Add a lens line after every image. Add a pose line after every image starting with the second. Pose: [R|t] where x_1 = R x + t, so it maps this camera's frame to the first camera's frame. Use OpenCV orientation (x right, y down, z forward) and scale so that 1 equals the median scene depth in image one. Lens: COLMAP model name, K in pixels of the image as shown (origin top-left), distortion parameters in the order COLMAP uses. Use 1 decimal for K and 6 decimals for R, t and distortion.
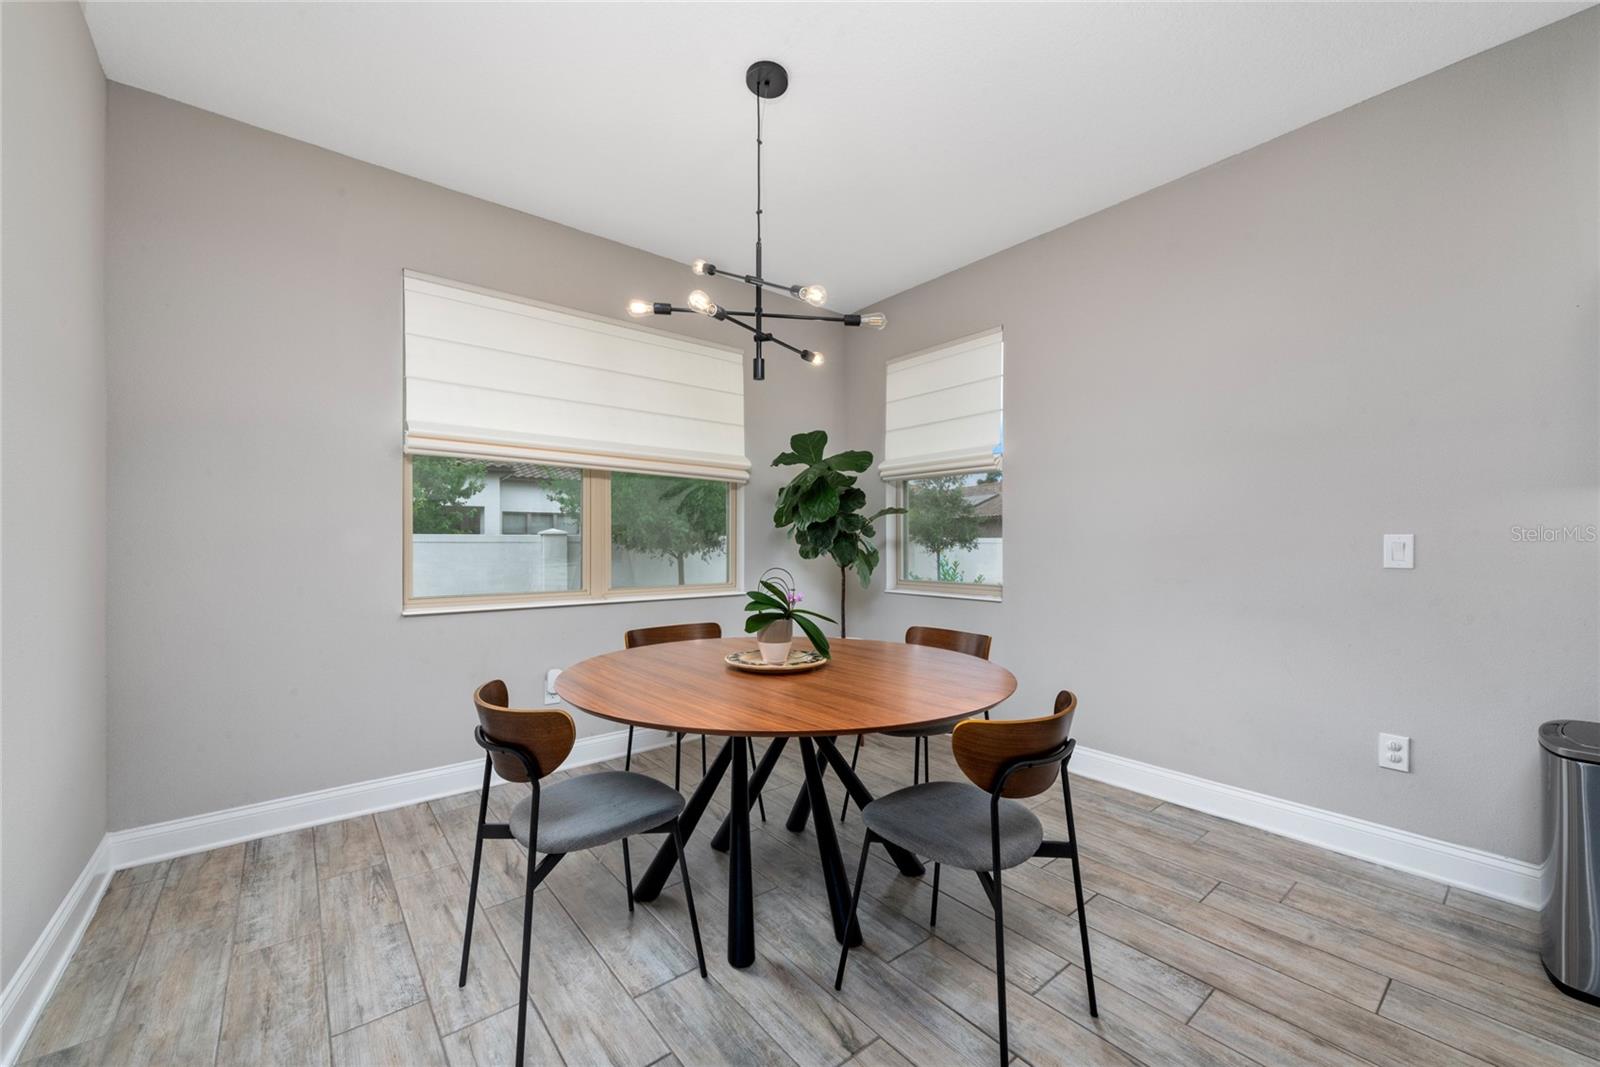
lens RADIAL K [[619.5, 0, 803.1], [0, 619.5, 542.5], [0, 0, 1]] dist [0.011231, -0.003652]
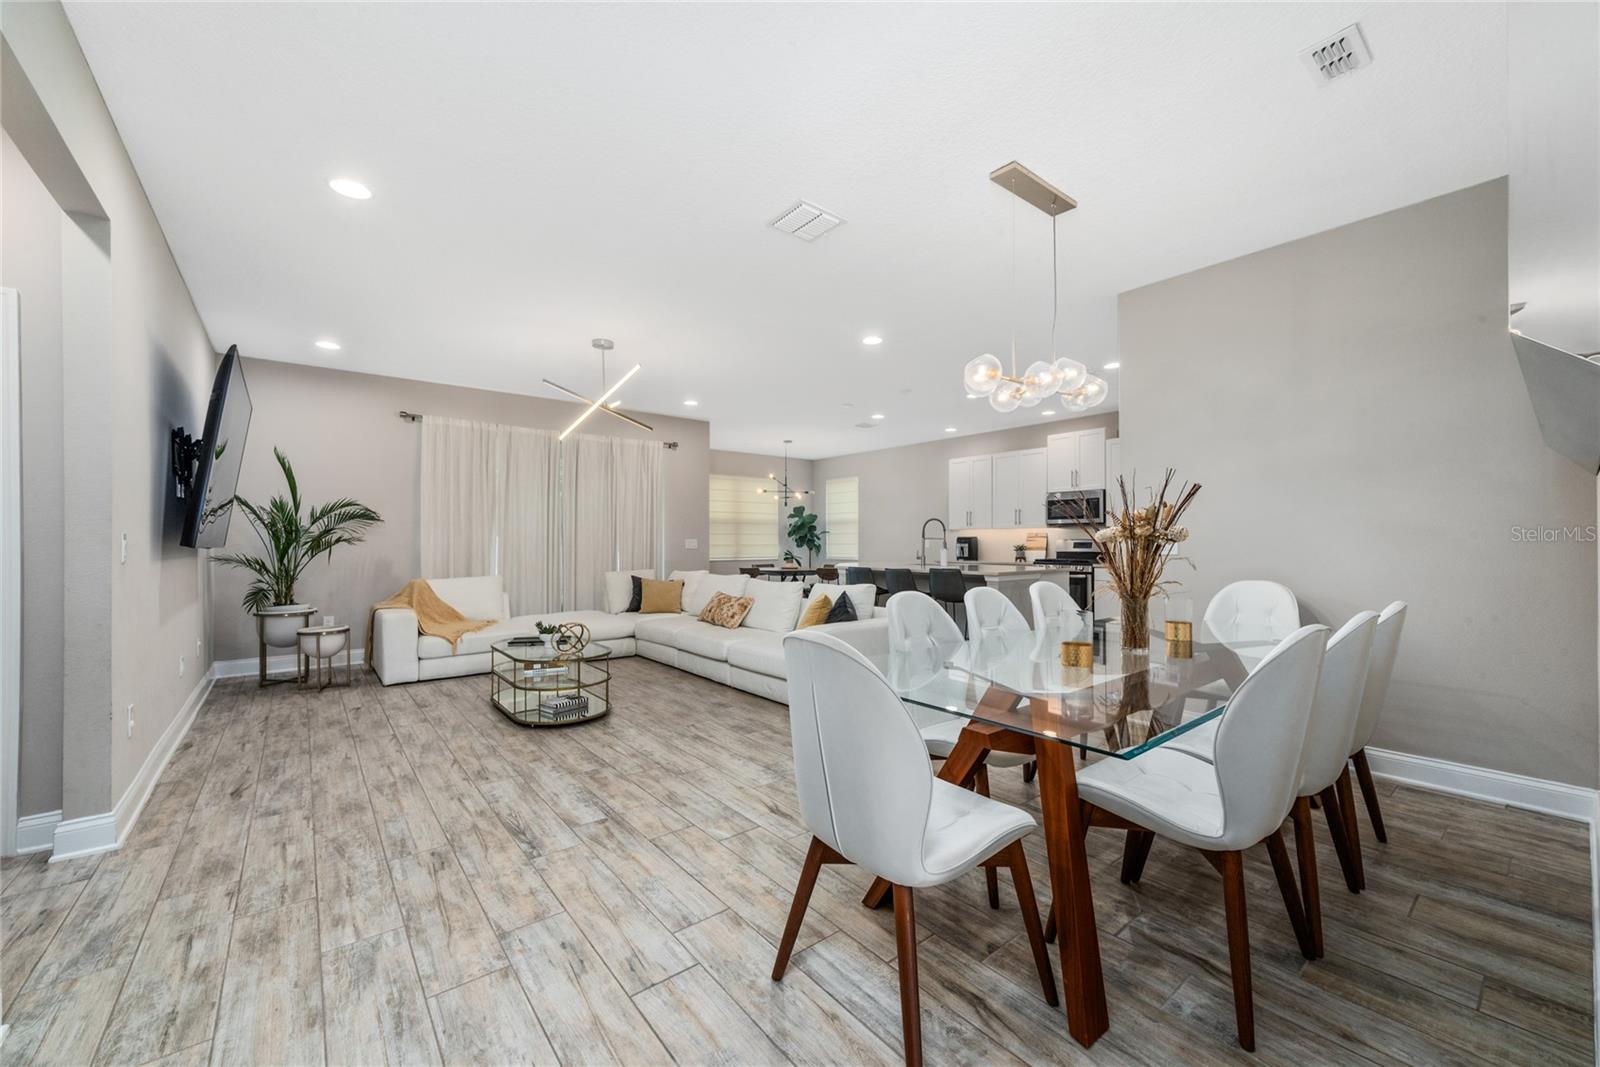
lens RADIAL K [[619.5, 0, 803.1], [0, 619.5, 542.5], [0, 0, 1]] dist [0.011231, -0.003652]
pose [[0.999981, 0.000189, -0.006194, 0.051151], [-0.000190, 1.000000, -0.000153, 0.001430], [0.006194, 0.000154, 0.999981, -2.204458]]
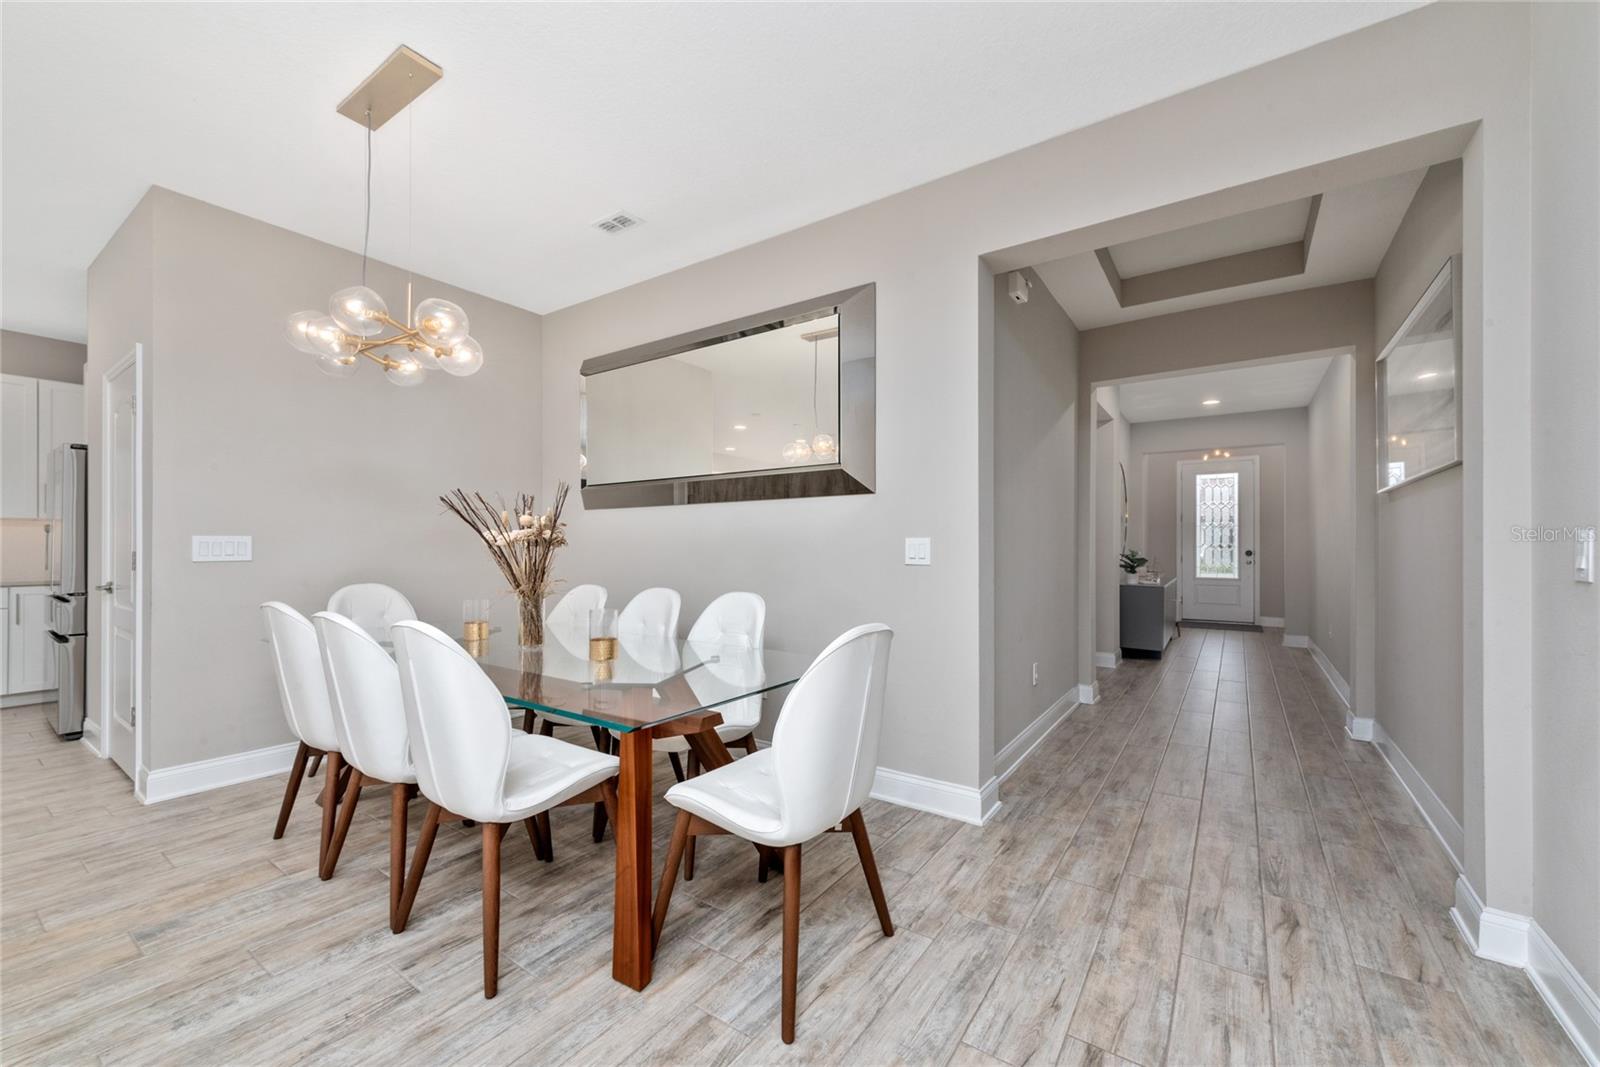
lens RADIAL K [[626.9, 0, 804.9], [0, 626.9, 545.6], [0, 0, 1]] dist [0.009688, -0.000294]
pose [[-0.275190, 0.002446, 0.961387, -0.374452], [-0.003224, 0.999989, -0.003467, 0.000908], [-0.961384, -0.004053, -0.275179, -1.636623]]
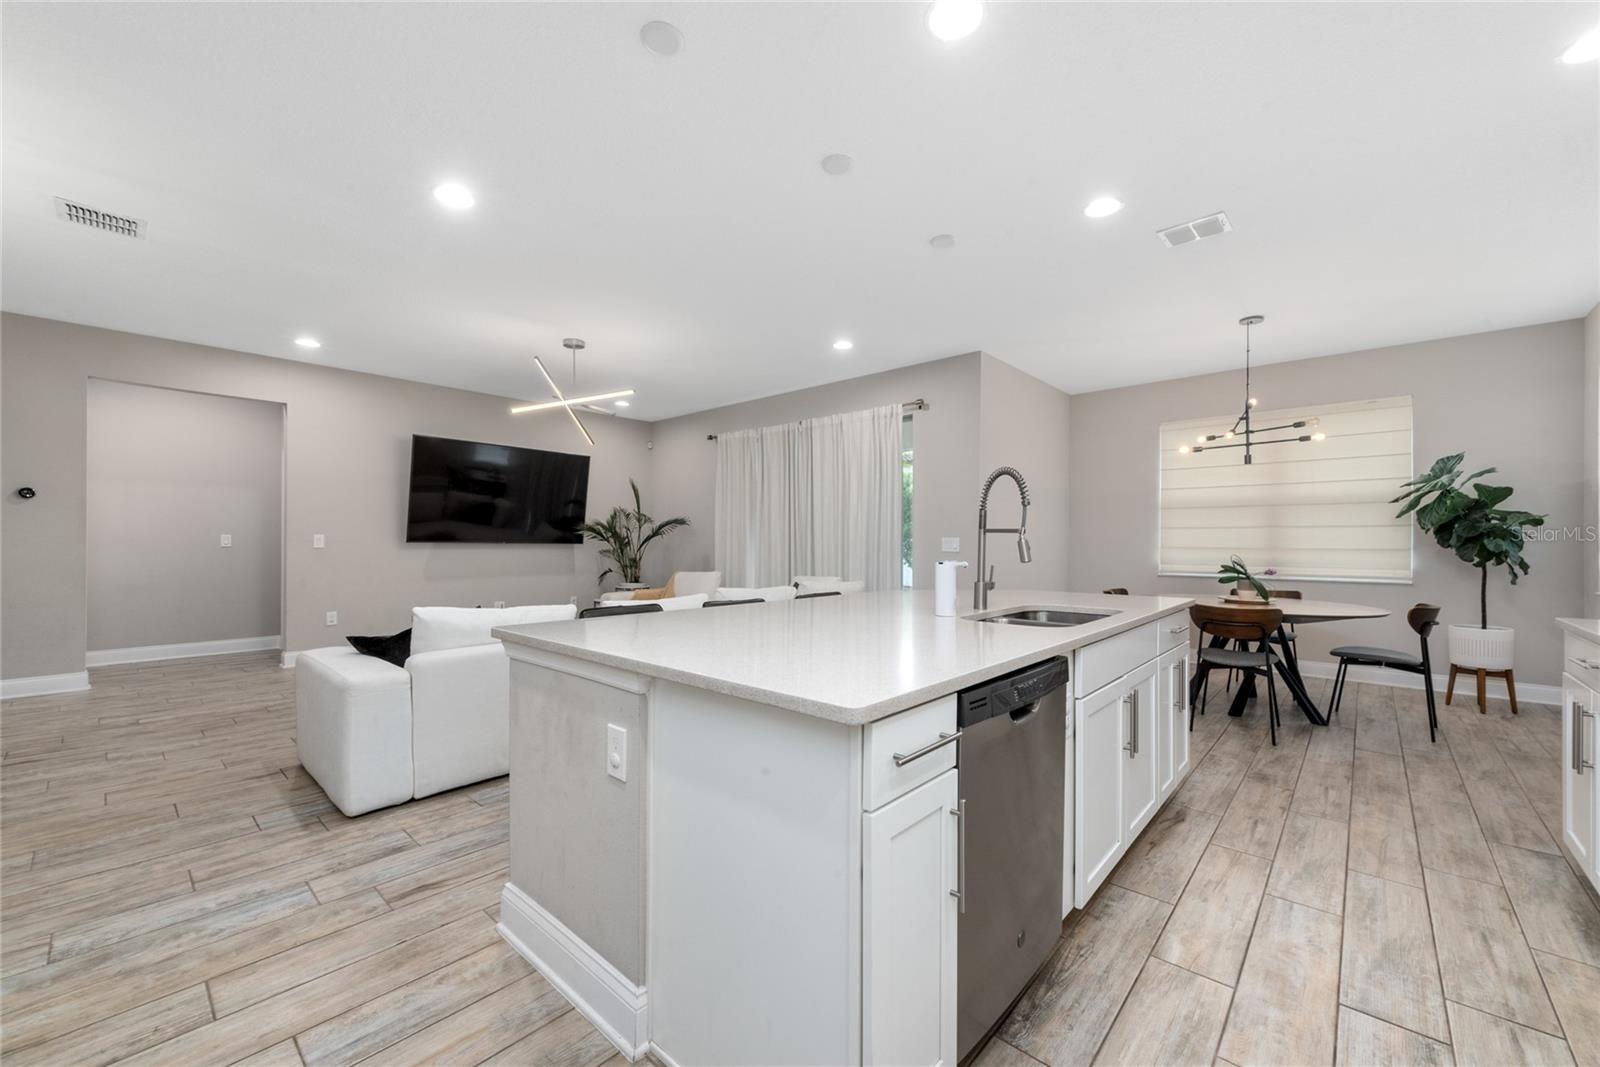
lens RADIAL K [[619.5, 0, 803.1], [0, 619.5, 542.5], [0, 0, 1]] dist [0.011231, -0.003652]
pose [[0.155887, 0.002428, -0.987772, 1.083499], [-0.005817, 0.999982, 0.001540, 0.000886], [0.987758, 0.005506, 0.155898, -0.485436]]
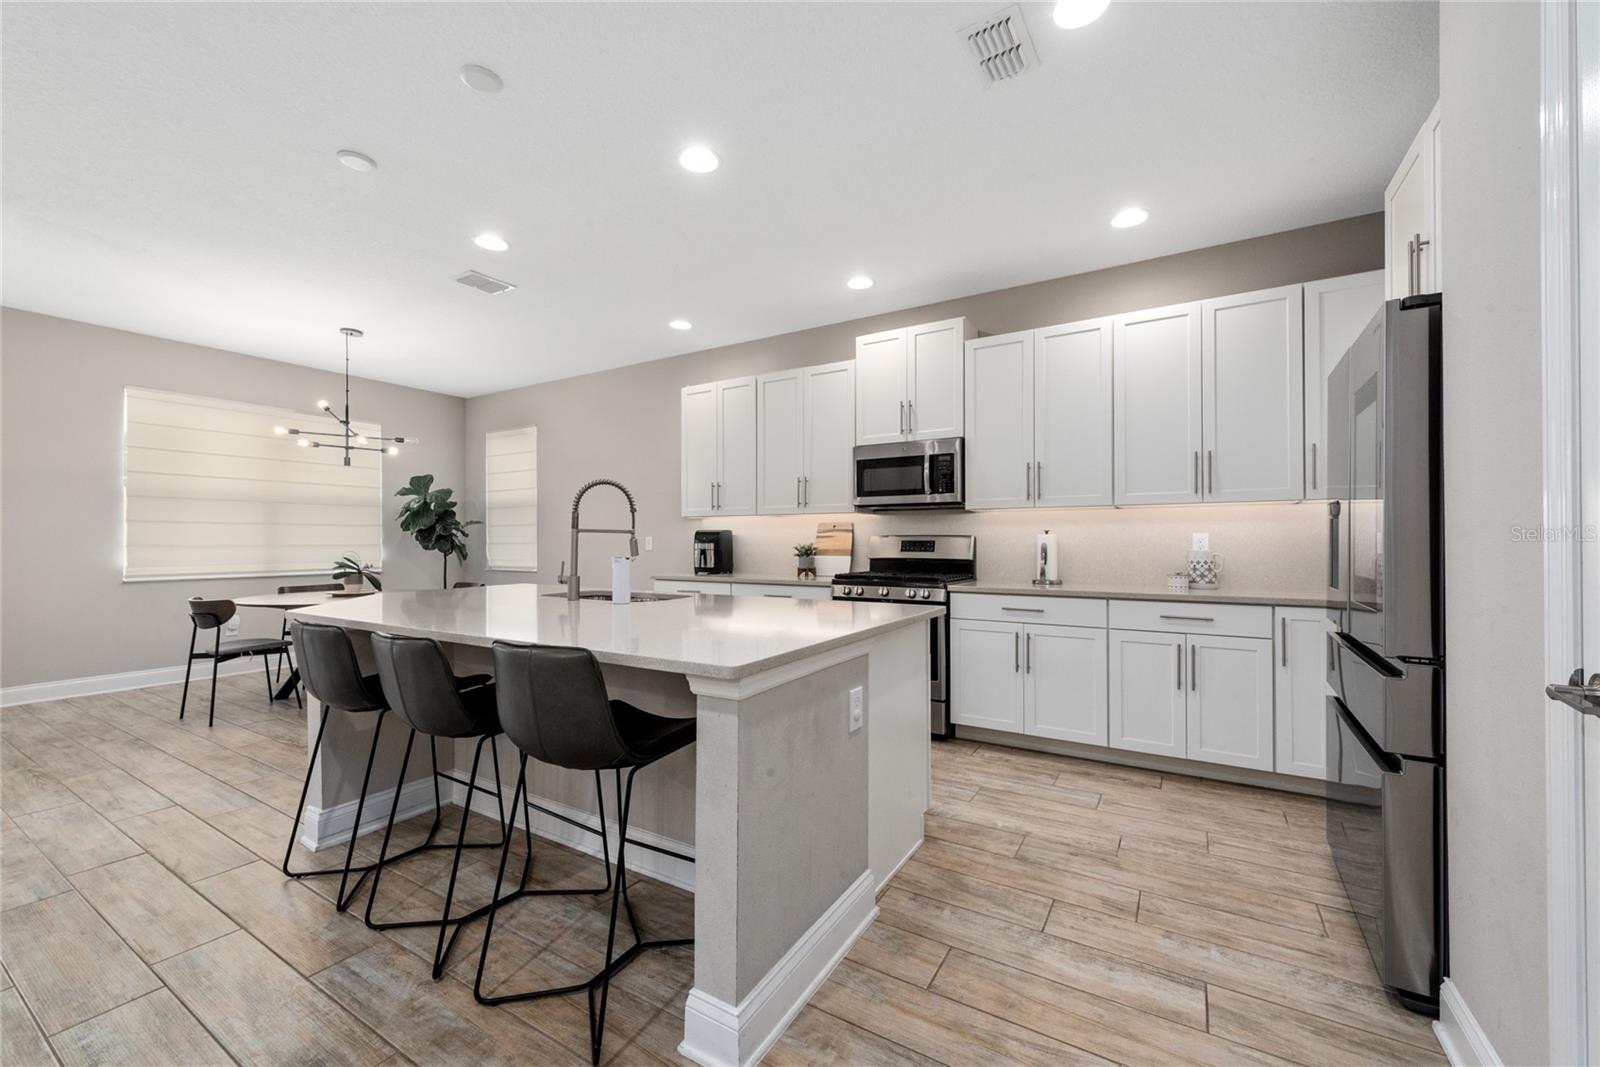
lens RADIAL K [[629.6, 0, 806.1], [0, 629.6, 537.9], [0, 0, 1]] dist [0.012282, -0.000136]
pose [[0.941491, 0.001940, 0.337034, 0.435284], [-0.000304, 0.999988, -0.004905, 0.000704], [-0.337039, 0.004516, 0.941480, -1.030564]]
